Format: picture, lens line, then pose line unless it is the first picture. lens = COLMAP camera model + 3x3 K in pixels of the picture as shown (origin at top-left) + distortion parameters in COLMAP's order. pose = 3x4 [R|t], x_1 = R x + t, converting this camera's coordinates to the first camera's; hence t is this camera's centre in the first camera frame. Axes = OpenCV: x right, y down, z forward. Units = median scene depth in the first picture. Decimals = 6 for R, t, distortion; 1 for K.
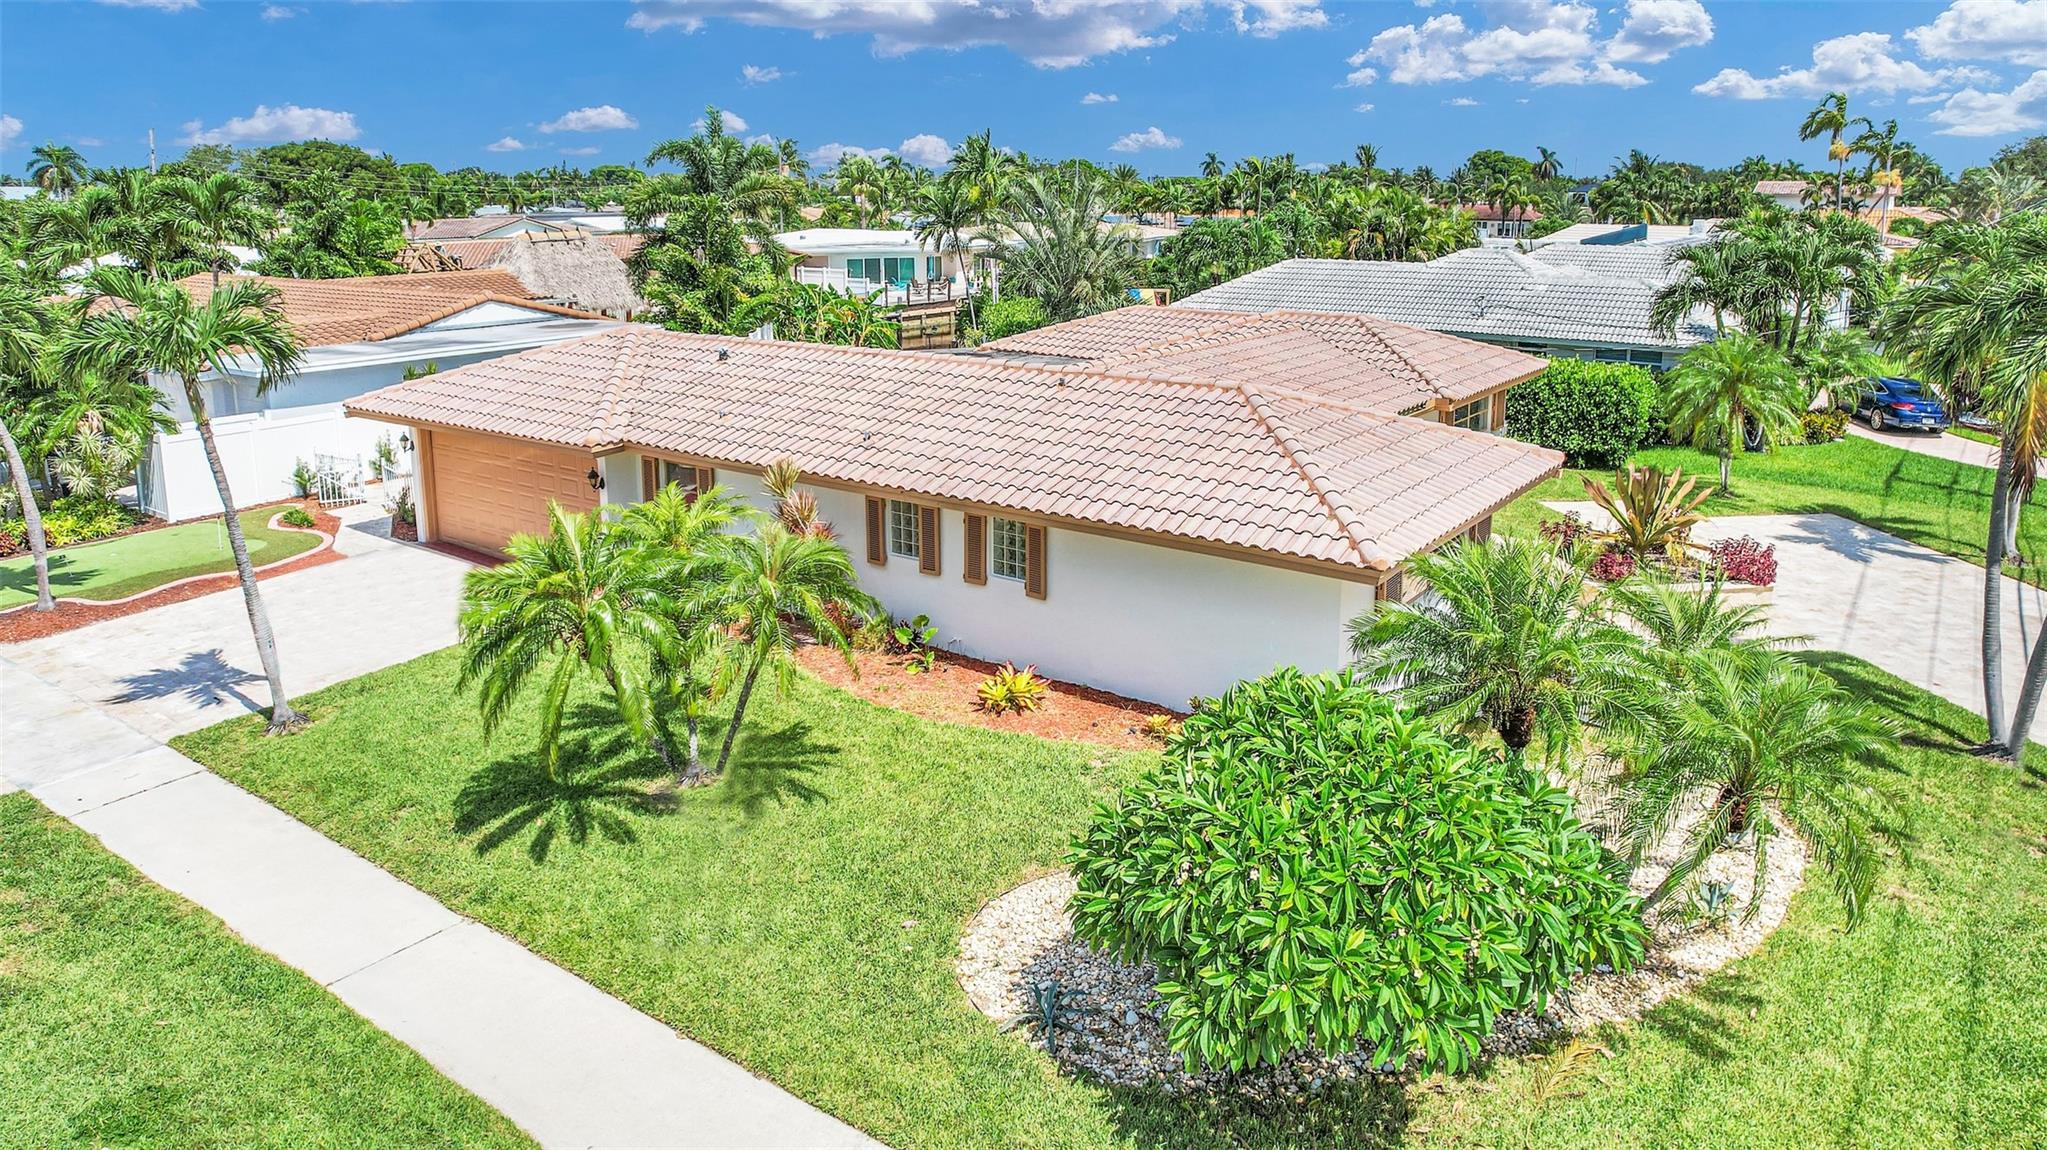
lens RADIAL K [[1347.2, 0, 1023.7], [0, 1347.2, 472.7], [0, 0, 1]] dist [-0.073135, 0.084005]
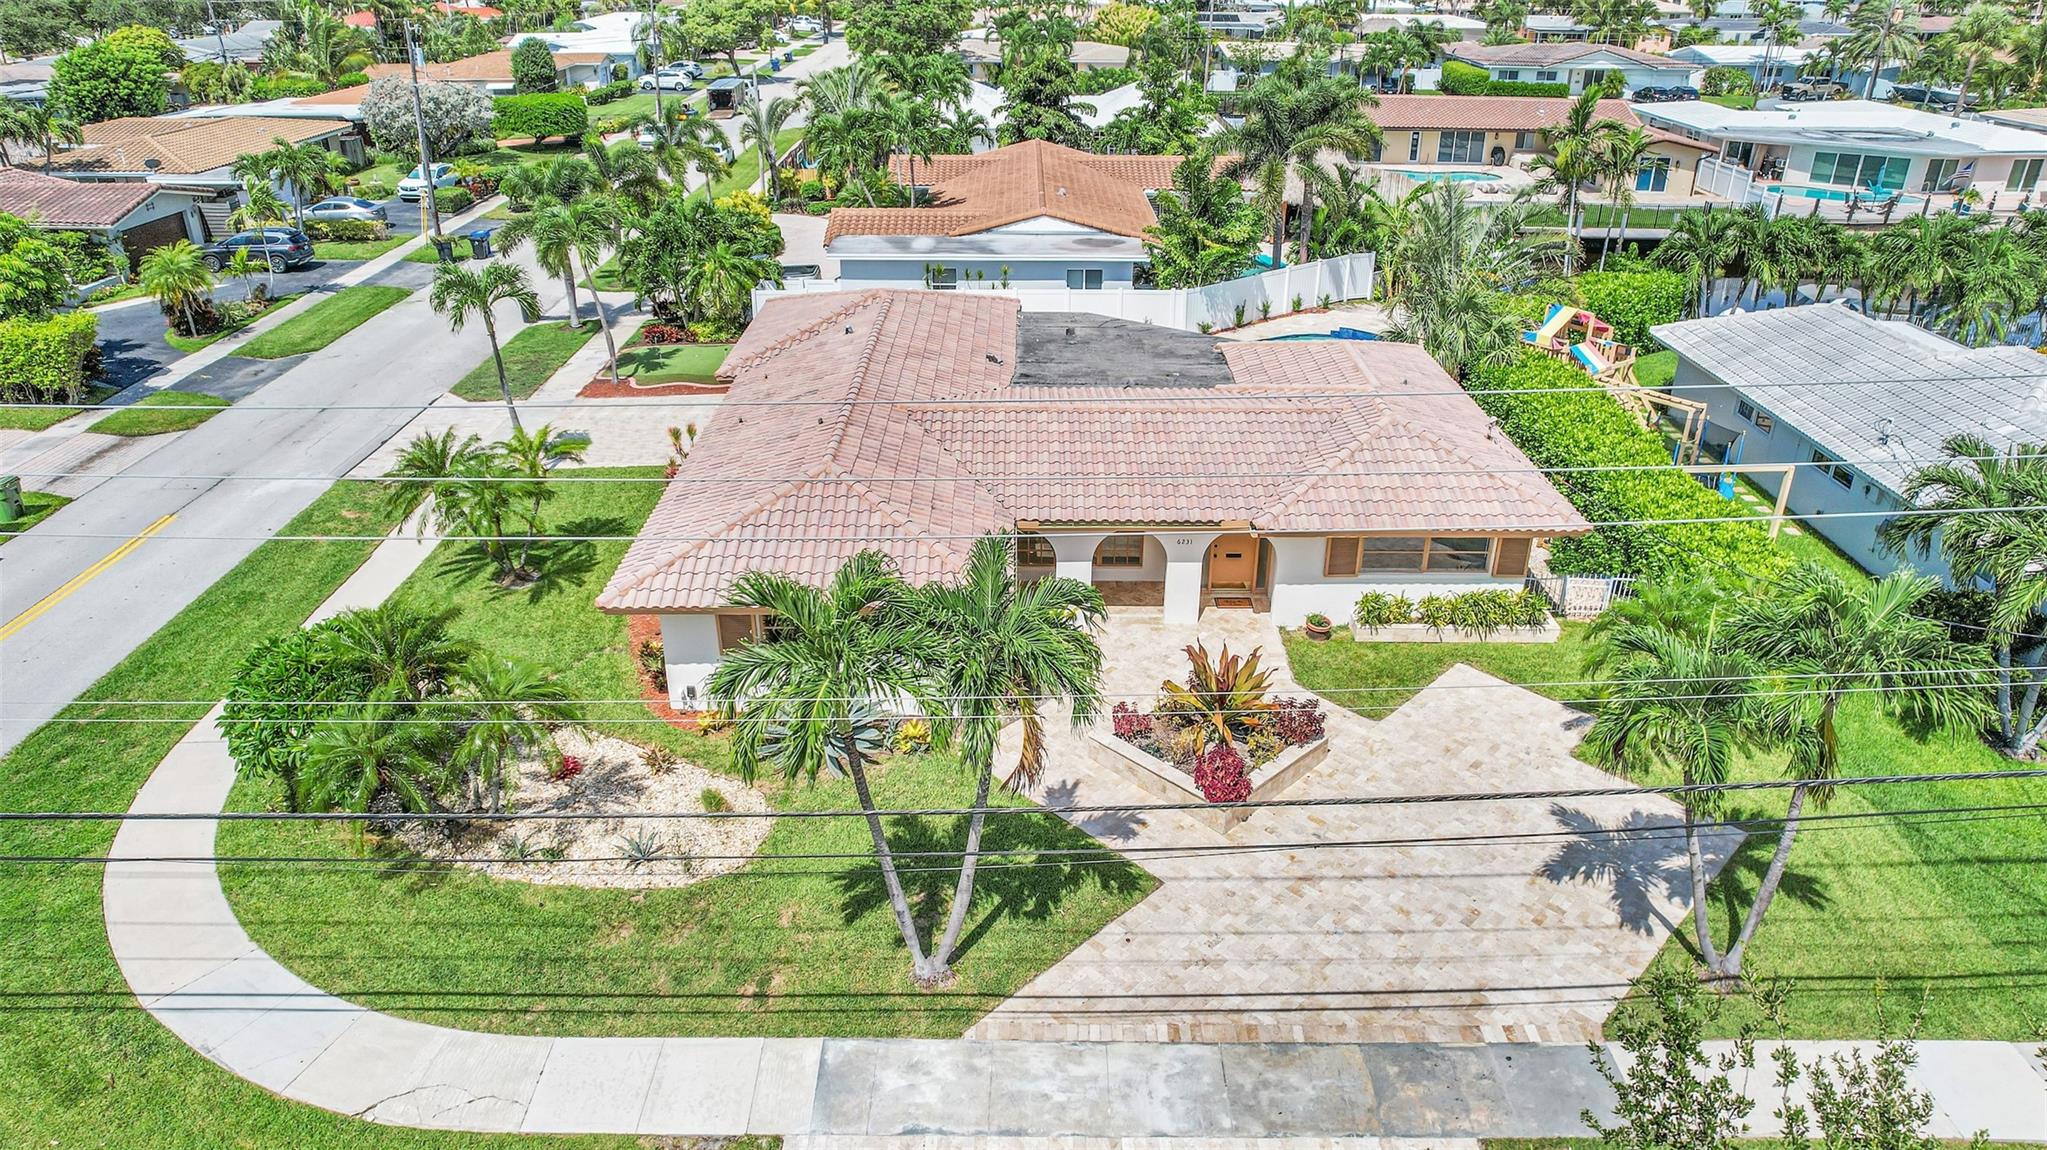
lens RADIAL K [[1347.2, 0, 1023.7], [0, 1347.2, 472.7], [0, 0, 1]] dist [-0.073135, 0.084005]
pose [[0.589055, 0.306394, -0.747755, 0.914092], [-0.173771, 0.951713, 0.253075, -0.300731], [0.789188, -0.019138, 0.613853, 0.211547]]
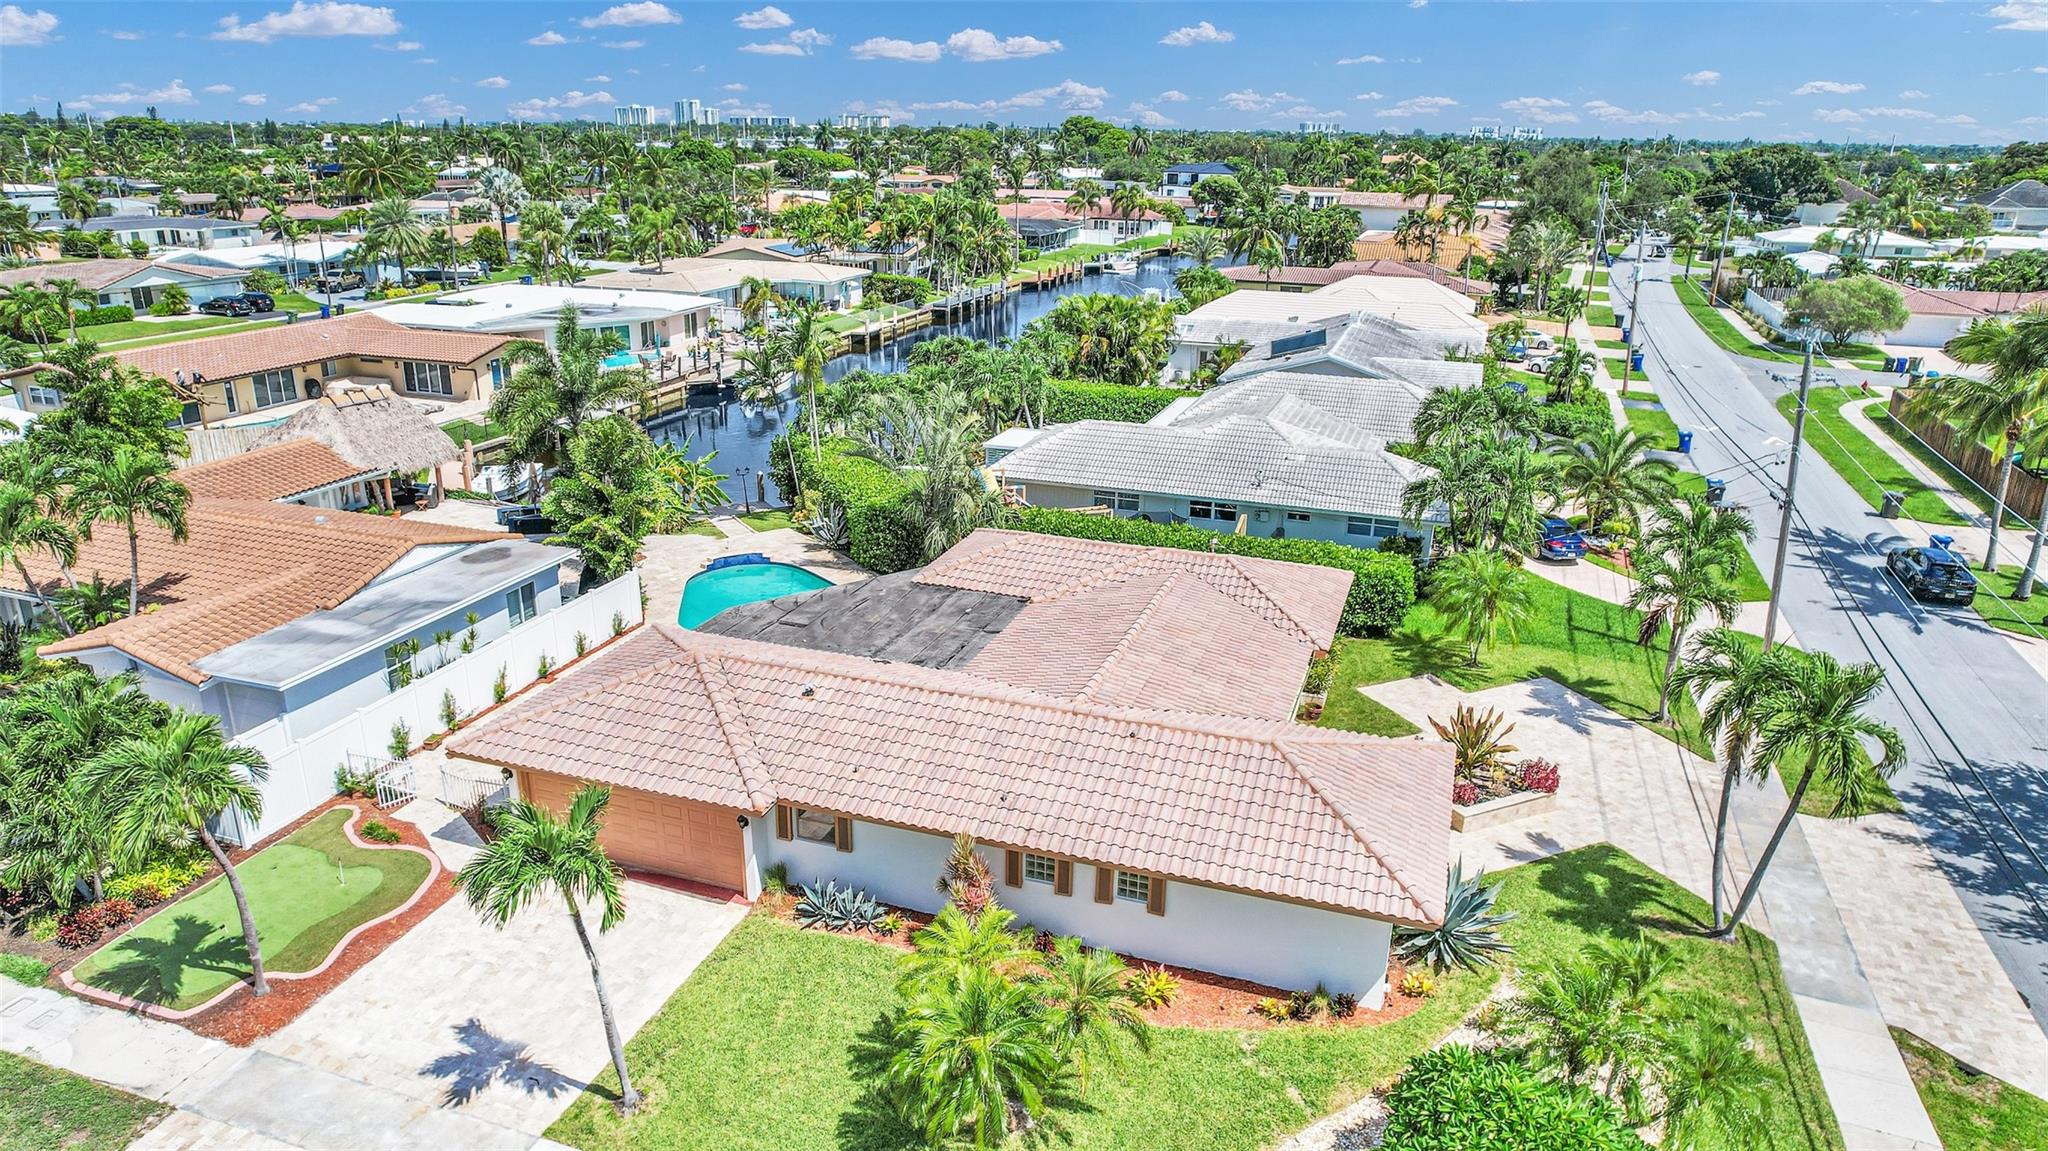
lens RADIAL K [[1312.6, 0, 987.5], [0, 1312.6, 581.1], [0, 0, 1]] dist [-0.045776, 0.000266]
pose [[0.961976, -0.084595, 0.259704, -0.321210], [0.051262, 0.989850, 0.132547, -0.292753], [-0.268281, -0.114194, 0.956548, -0.152630]]
